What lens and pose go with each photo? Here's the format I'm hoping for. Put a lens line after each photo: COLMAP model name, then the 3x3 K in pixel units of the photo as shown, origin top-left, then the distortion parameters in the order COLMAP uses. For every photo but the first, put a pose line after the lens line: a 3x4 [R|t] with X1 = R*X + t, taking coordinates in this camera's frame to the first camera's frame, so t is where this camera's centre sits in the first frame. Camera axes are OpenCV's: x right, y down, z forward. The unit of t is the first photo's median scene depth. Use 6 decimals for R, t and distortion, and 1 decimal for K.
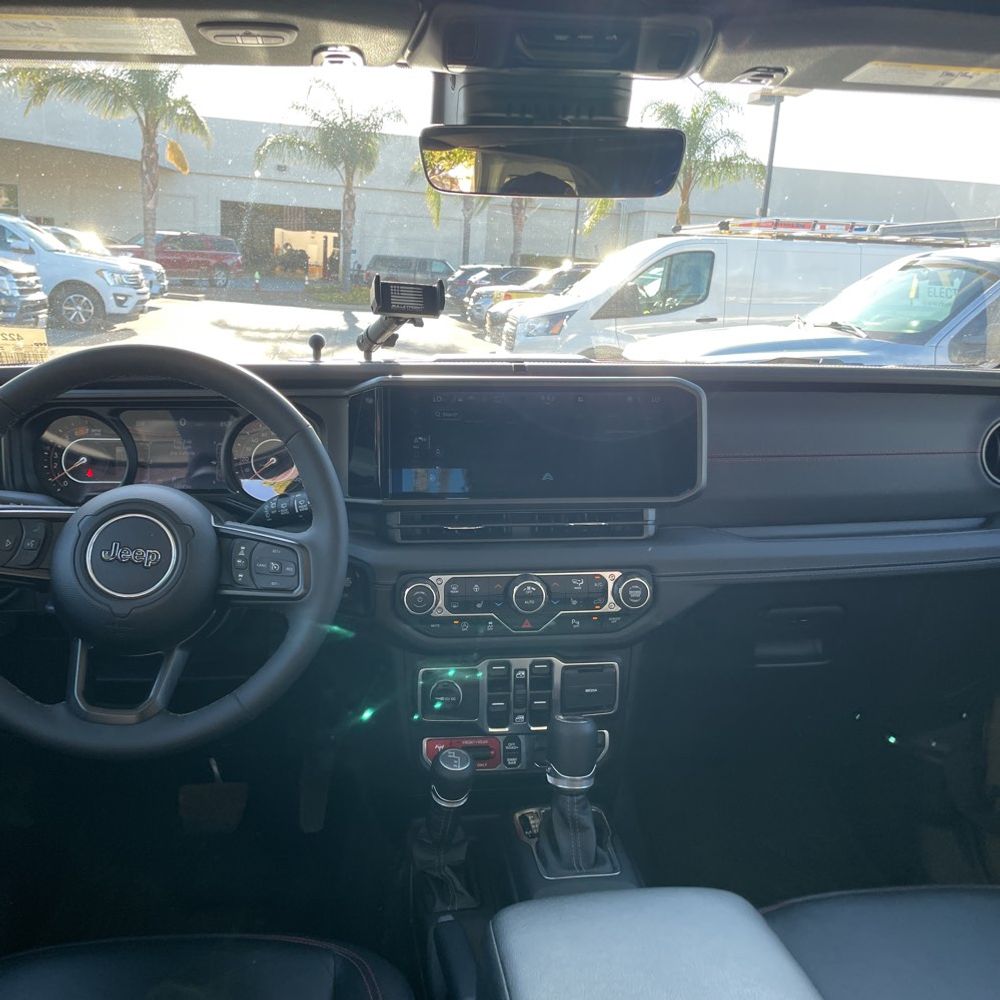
lens RADIAL K [[1012.9, 0, 504.5], [0, 1012.9, 487.6], [0, 0, 1]] dist [0.058841, -0.039859]
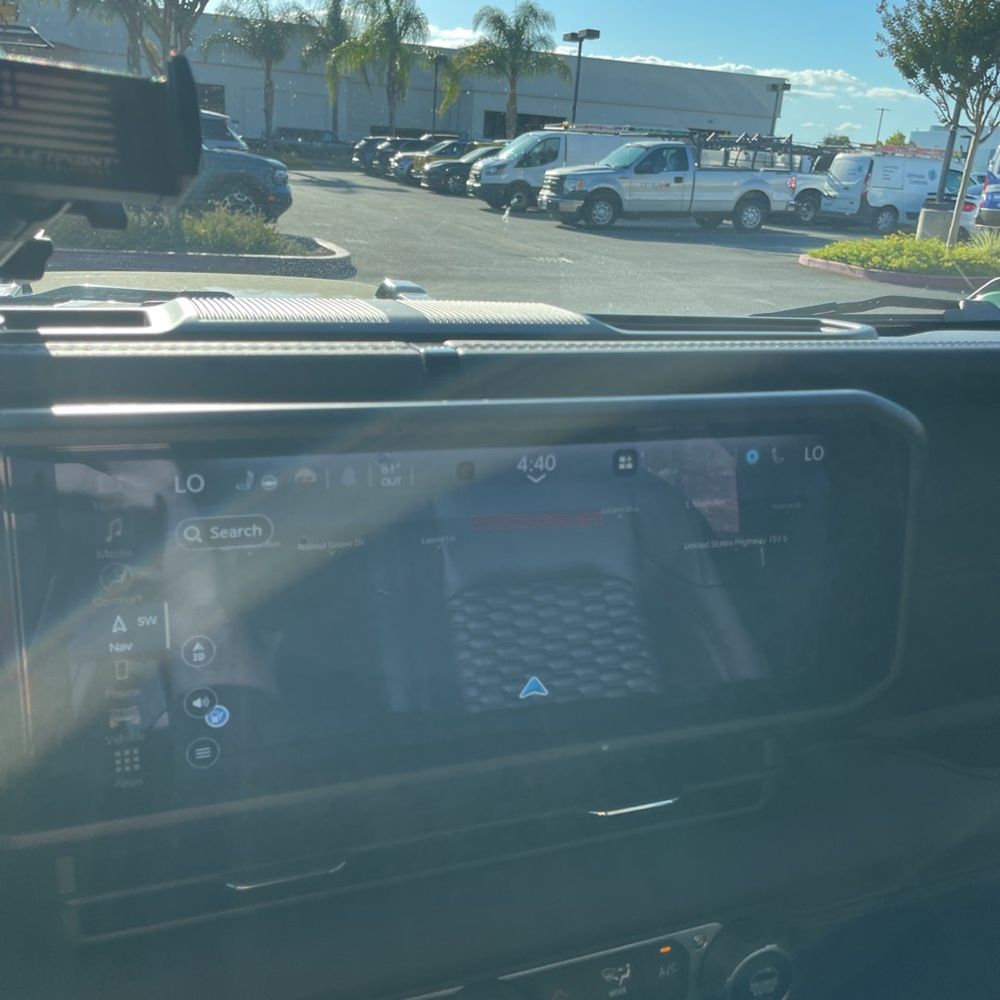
lens RADIAL K [[1005.9, 0, 488.5], [0, 1005.9, 488.2], [0, 0, 1]] dist [0.106580, -0.148722]
pose [[0.984244, -0.050129, 0.169560, -0.217102], [0.029054, 0.991786, 0.124565, 0.149796], [-0.174412, -0.117676, 0.977616, -0.745866]]
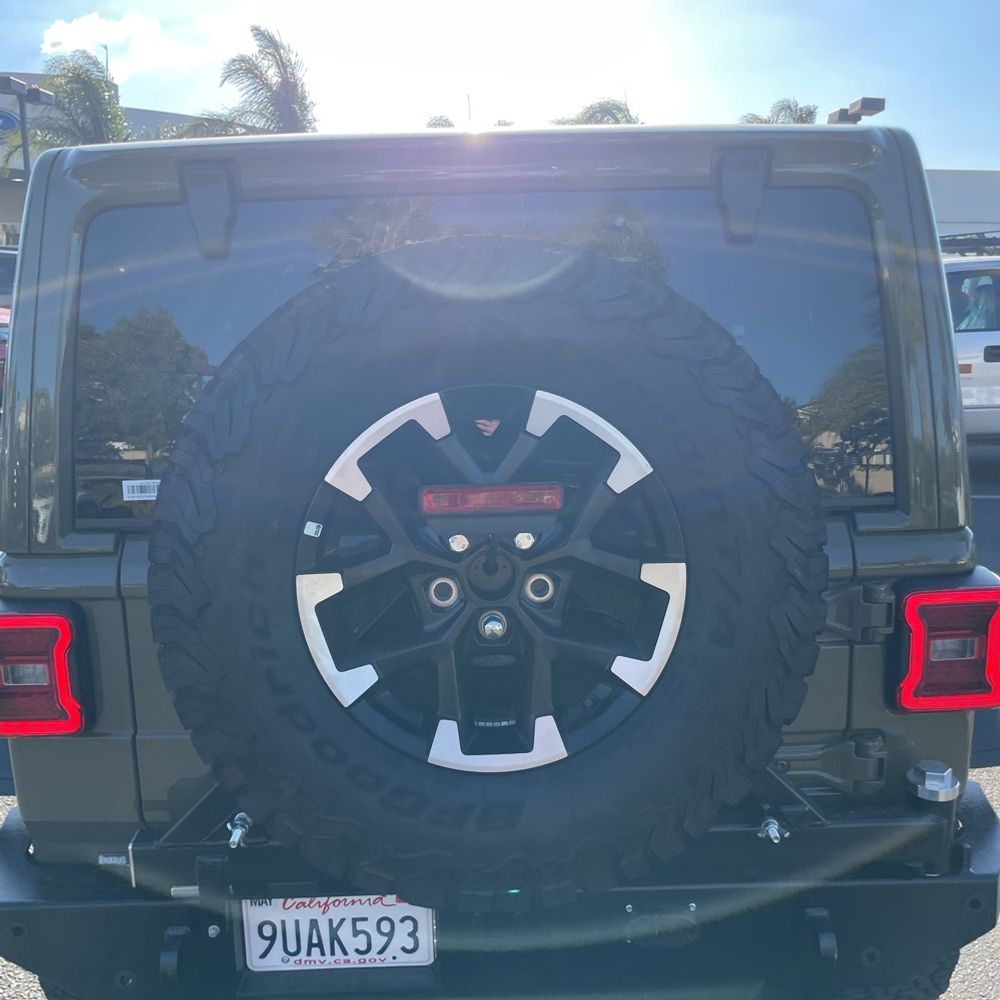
lens RADIAL K [[1008.6, 0, 490.2], [0, 1008.6, 508.2], [0, 0, 1]] dist [0.097292, -0.139042]
pose [[0.989946, -0.016050, -0.140535, 0.029161], [0.016577, 0.999859, 0.002581, 0.027131], [0.140474, -0.004885, 0.990072, -0.139078]]
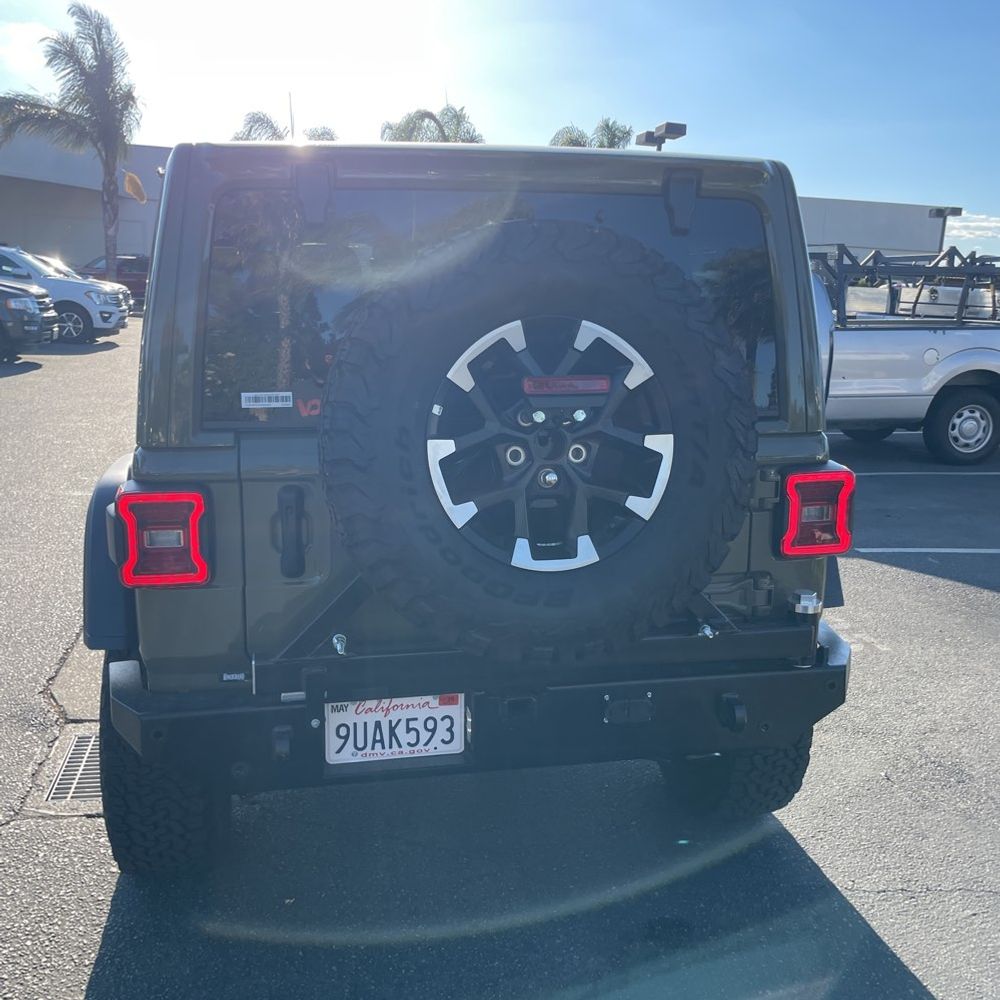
lens RADIAL K [[1005.9, 0, 488.5], [0, 1005.9, 488.2], [0, 0, 1]] dist [0.106580, -0.148722]
pose [[0.998946, -0.021710, 0.040452, 0.011513], [0.022303, 0.999649, -0.014278, 0.036499], [-0.040128, 0.015165, 0.999079, -0.170041]]
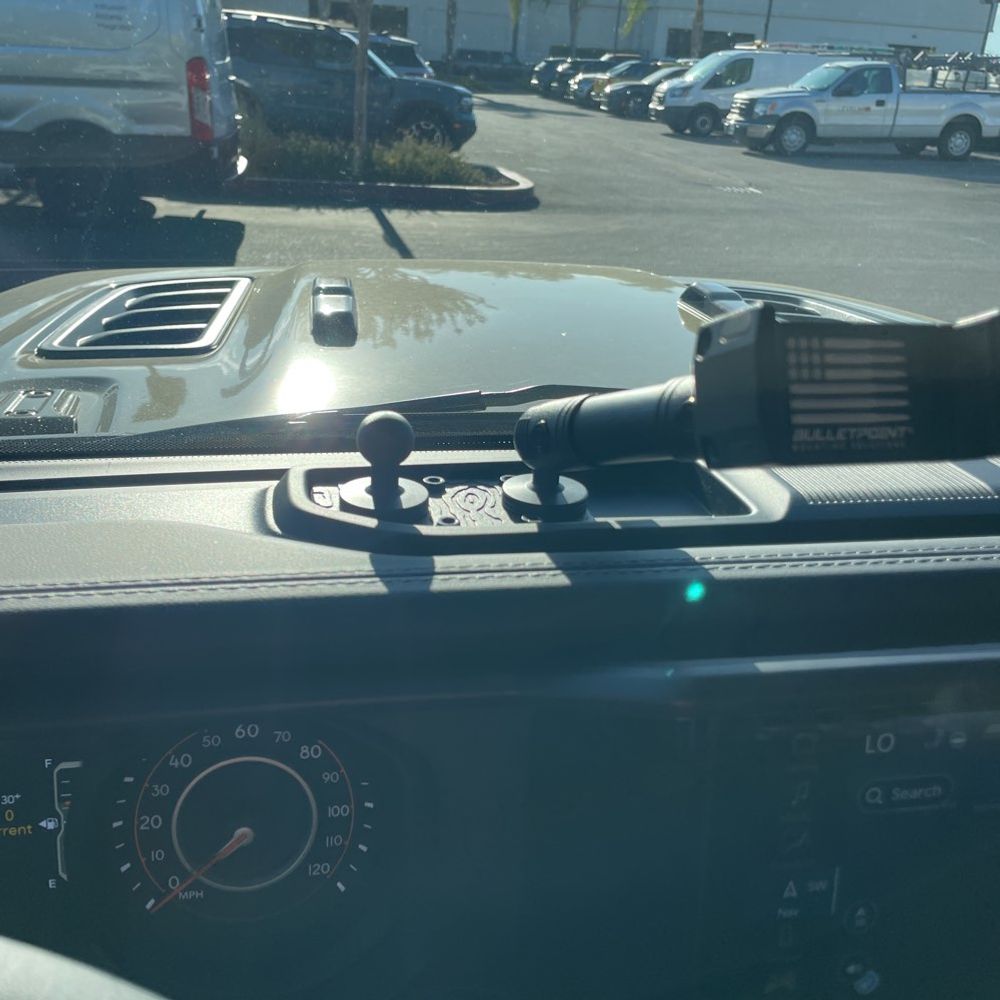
lens RADIAL K [[1007.1, 0, 500.0], [0, 1007.1, 468.8], [0, 0, 1]] dist [0.098457, -0.128179]
pose [[0.999682, -0.007705, 0.024012, -0.223792], [0.003421, 0.984809, 0.173605, 0.145821], [-0.024985, -0.173468, 0.984523, -0.742993]]
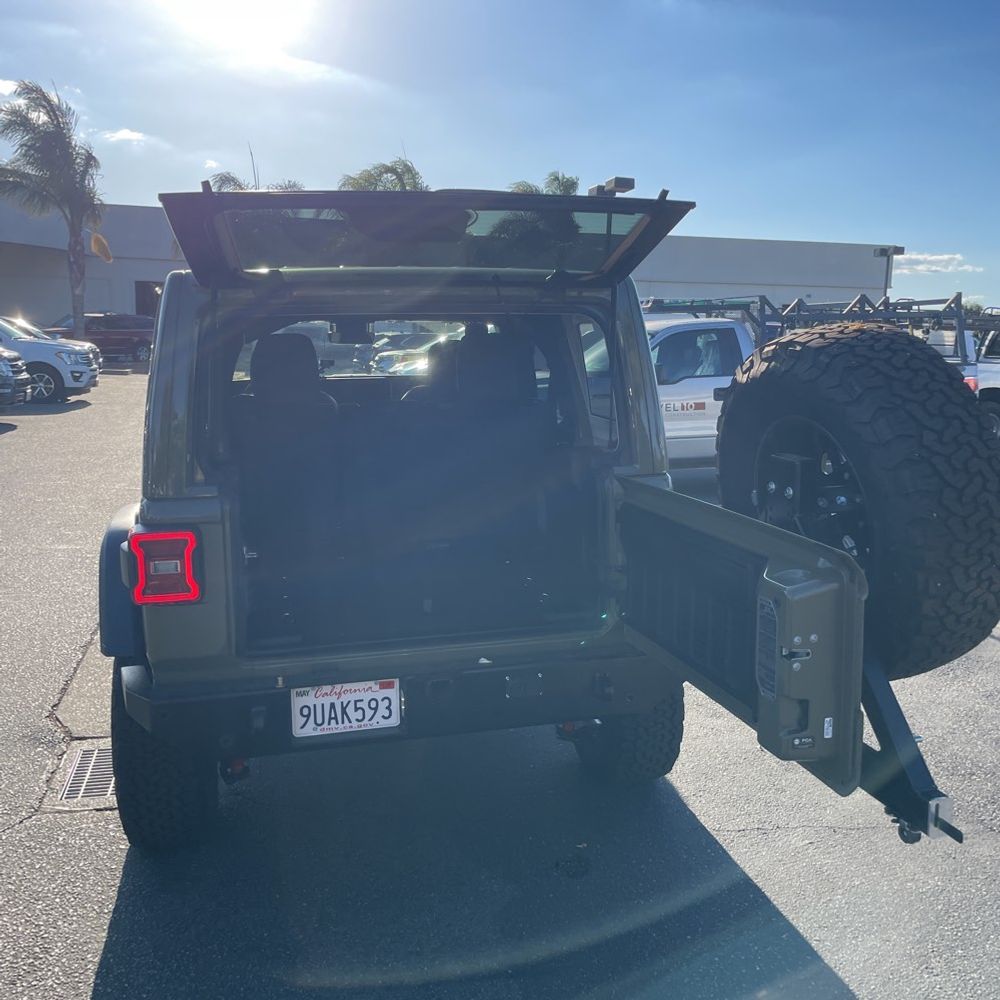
lens RADIAL K [[1012.9, 0, 504.5], [0, 1012.9, 487.6], [0, 0, 1]] dist [0.058841, -0.039859]
pose [[0.995181, -0.054281, 0.081662, 0.017447], [0.058908, 0.996727, -0.055367, 0.038959], [-0.078389, 0.059911, 0.995121, -0.205626]]
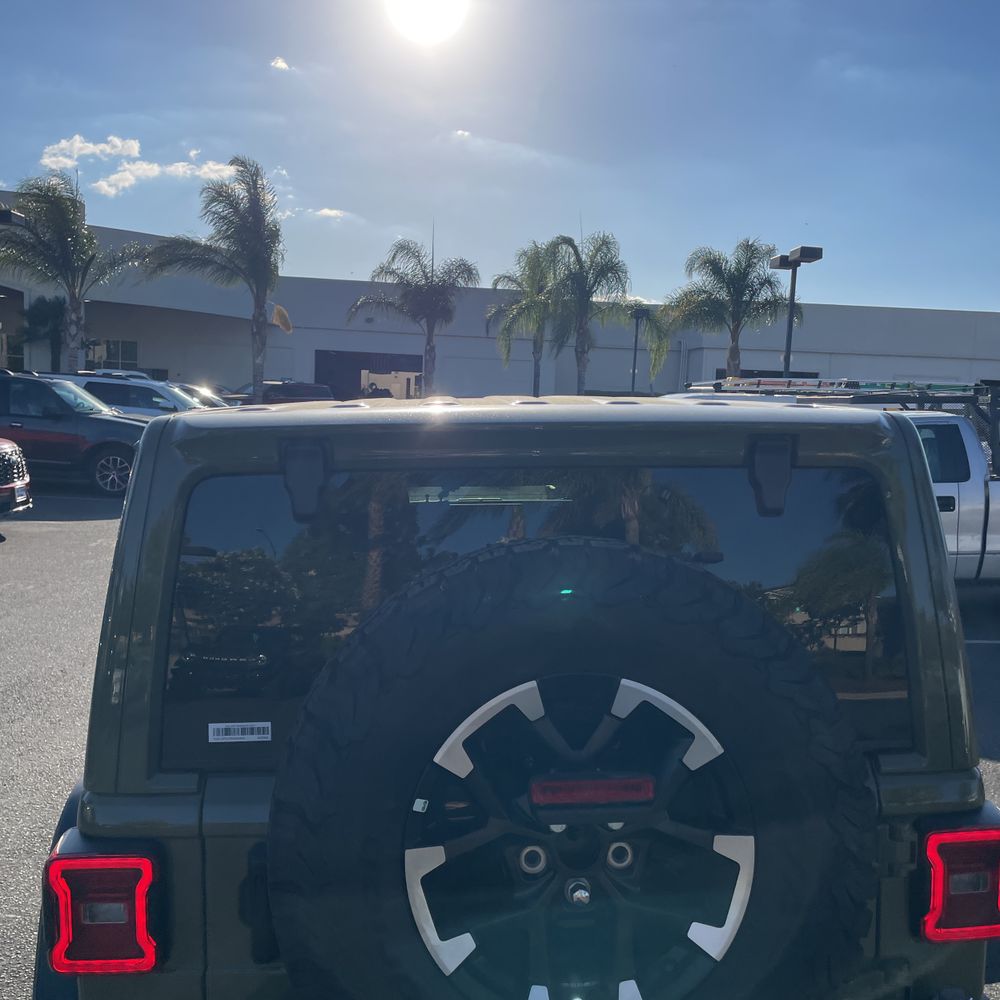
lens RADIAL K [[1008.7, 0, 502.3], [0, 1008.7, 500.1], [0, 0, 1]] dist [0.099410, -0.148931]
pose [[0.996805, -0.015982, -0.078264, 0.021326], [0.007077, 0.993596, -0.112769, 0.016332], [0.079565, 0.111855, 0.990534, -0.148585]]
